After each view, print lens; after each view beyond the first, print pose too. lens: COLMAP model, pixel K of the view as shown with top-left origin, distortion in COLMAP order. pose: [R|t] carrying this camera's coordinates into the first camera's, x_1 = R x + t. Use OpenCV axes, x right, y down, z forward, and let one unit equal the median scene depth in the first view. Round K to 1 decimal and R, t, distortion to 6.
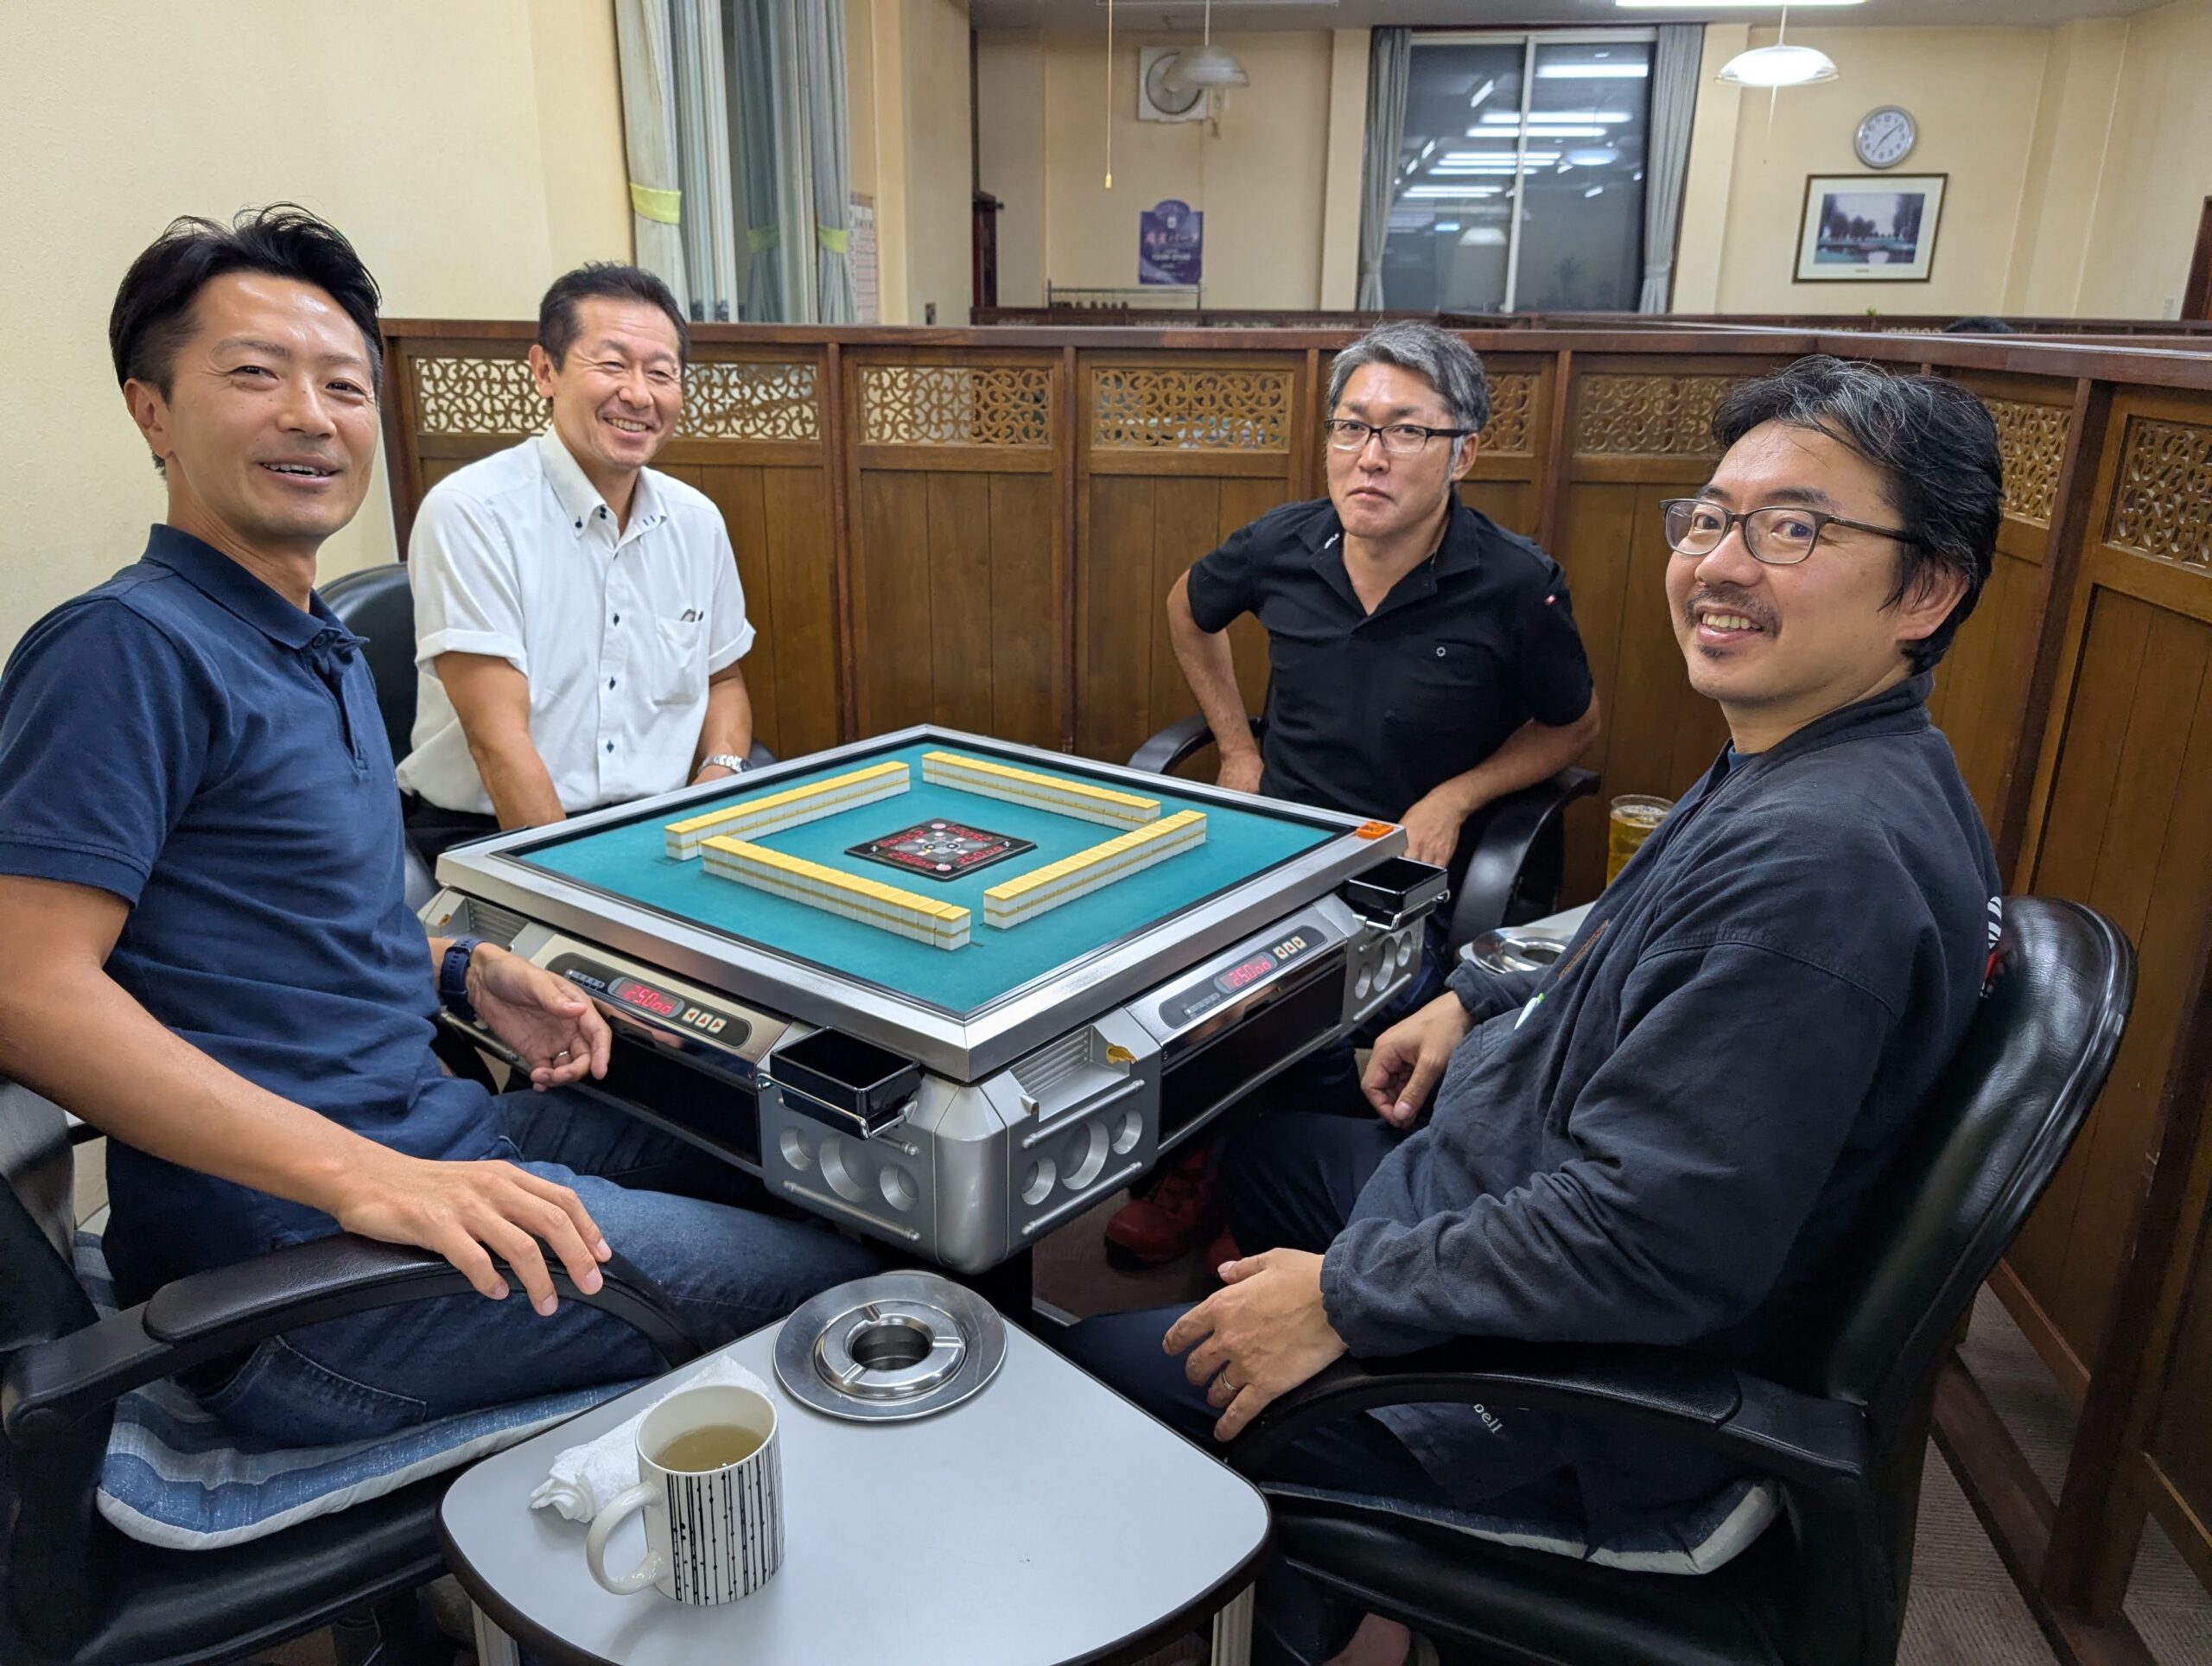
lens RADIAL K [[1583.4, 0, 1113.6], [0, 1583.4, 829.6], [0, 0, 1]] dist [0.005105, -0.009357]
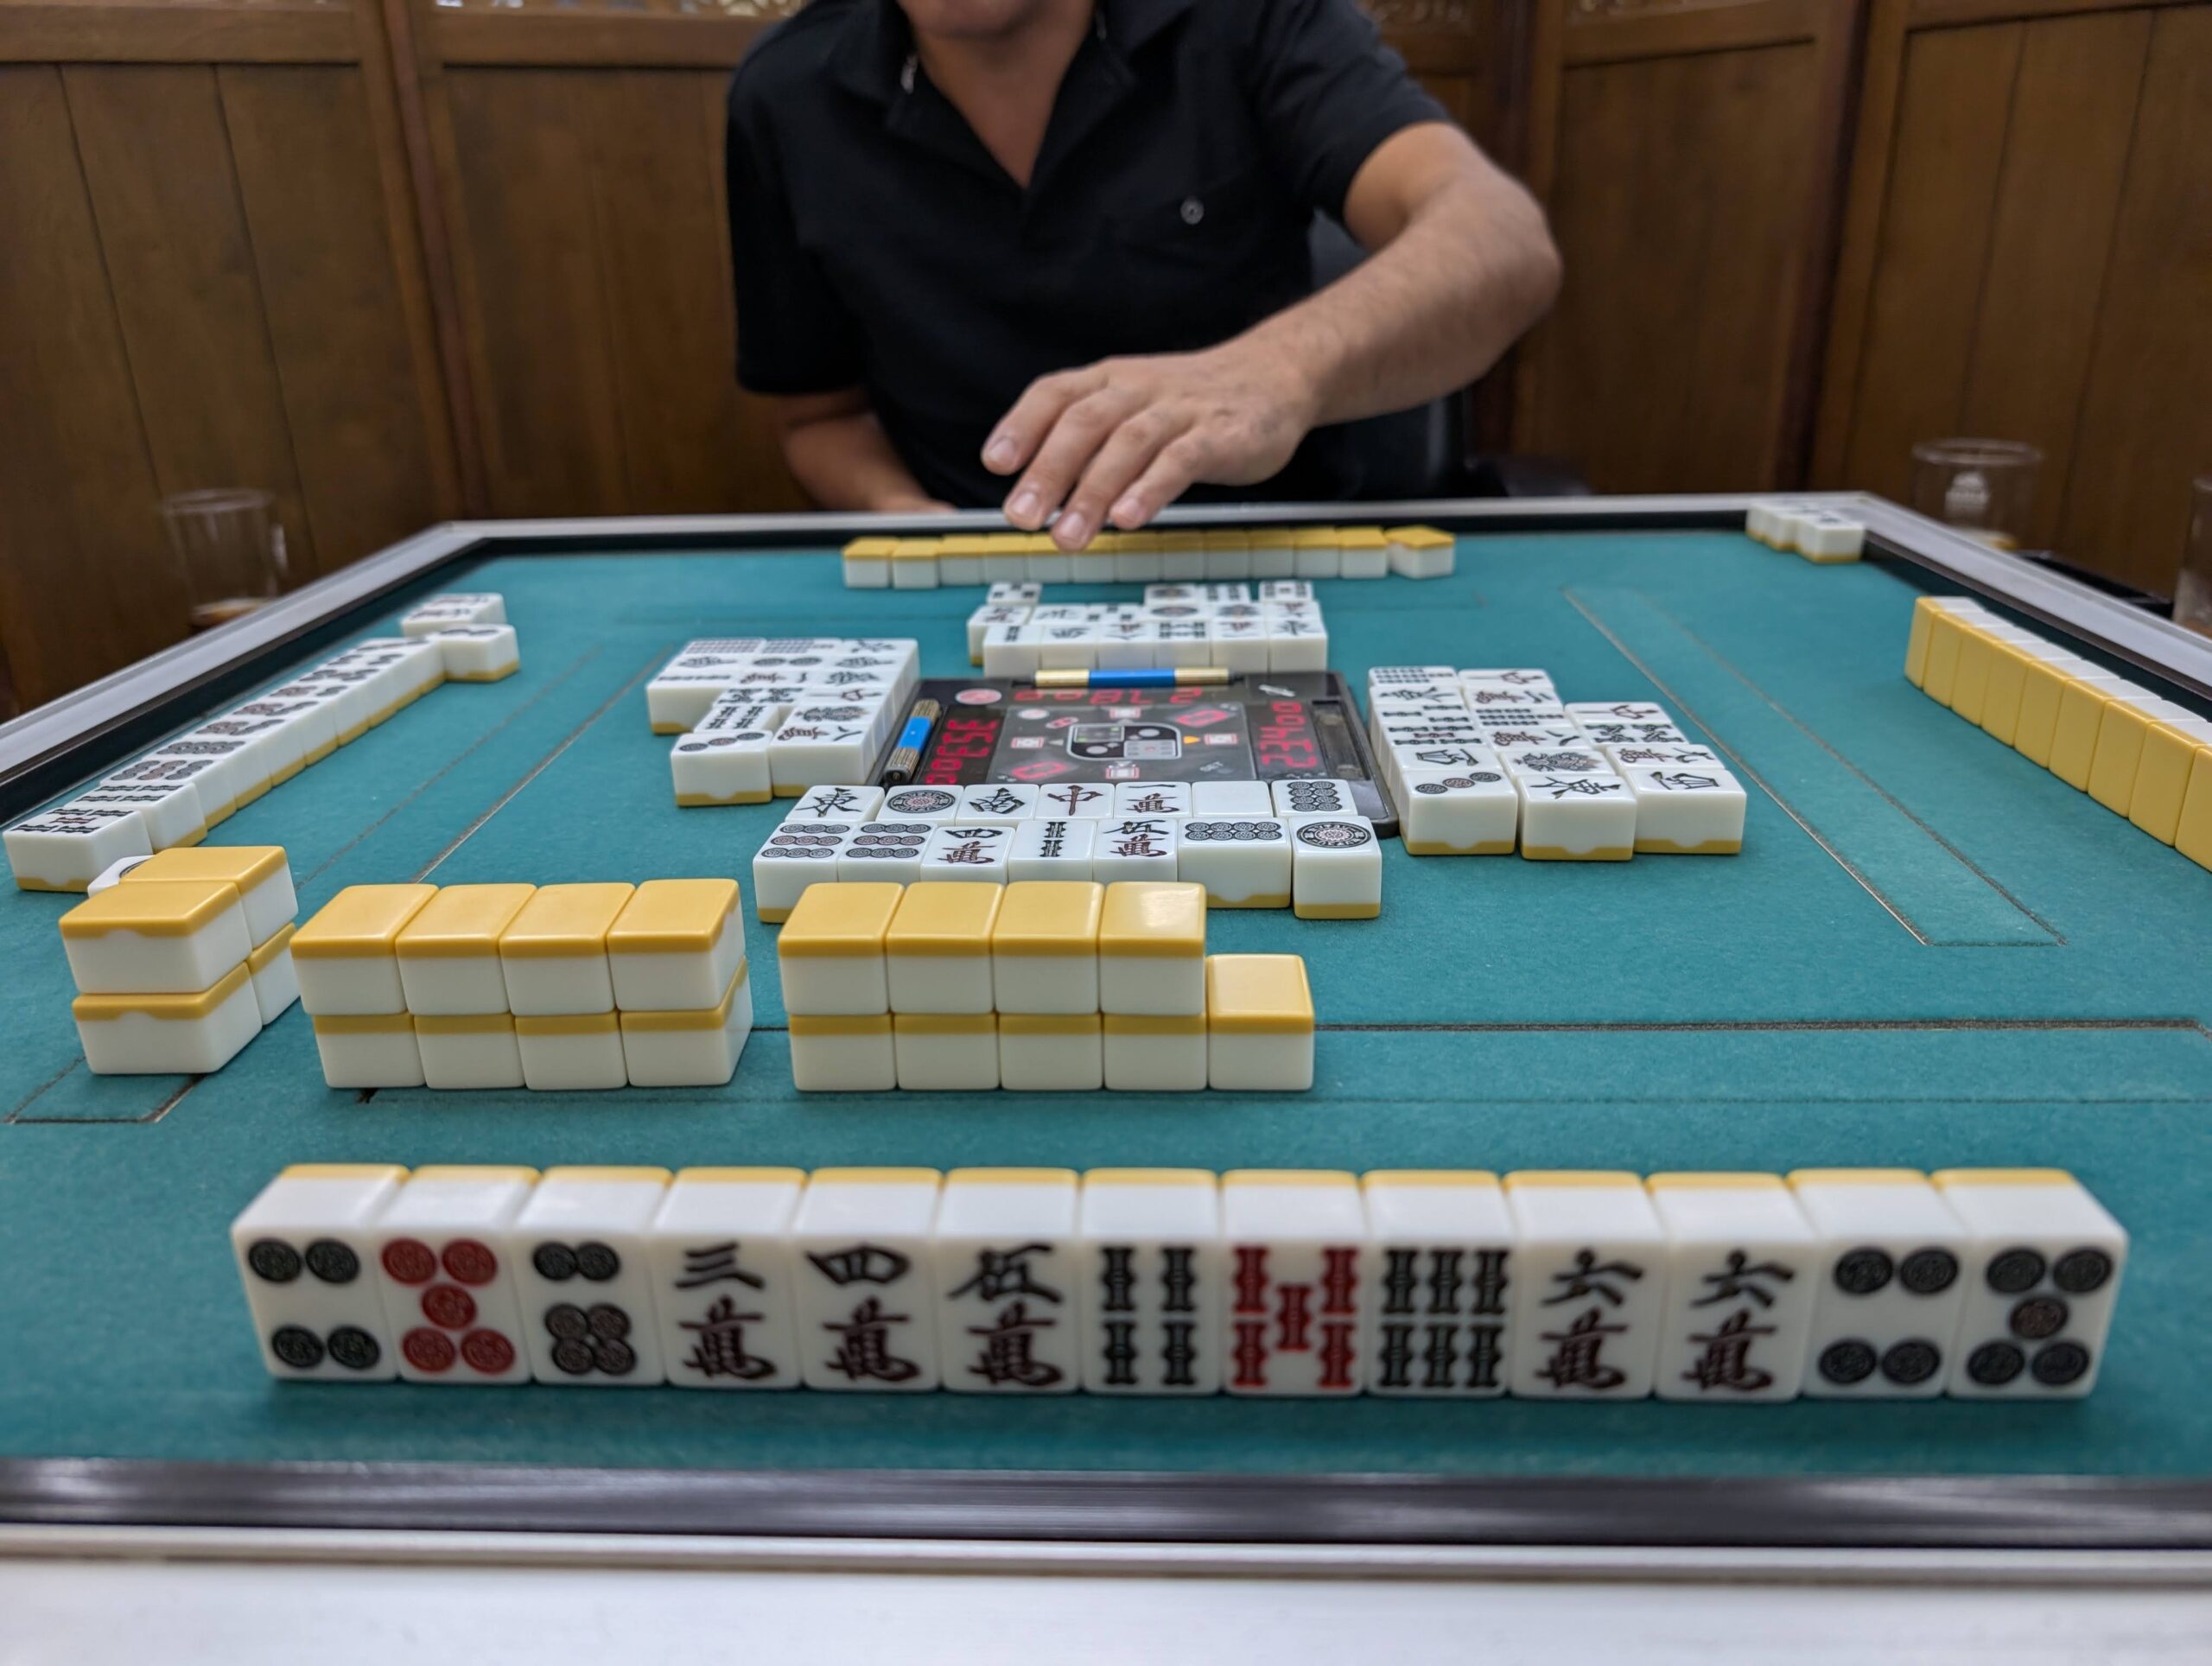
lens RADIAL K [[1583.4, 0, 1090.3], [0, 1583.4, 841.1], [0, 0, 1]] dist [0.005105, -0.009357]
pose [[0.821088, -0.239601, 0.518079, -0.185761], [0.205212, 0.970860, 0.123768, -0.006119], [-0.532637, 0.004691, 0.846331, 0.524214]]
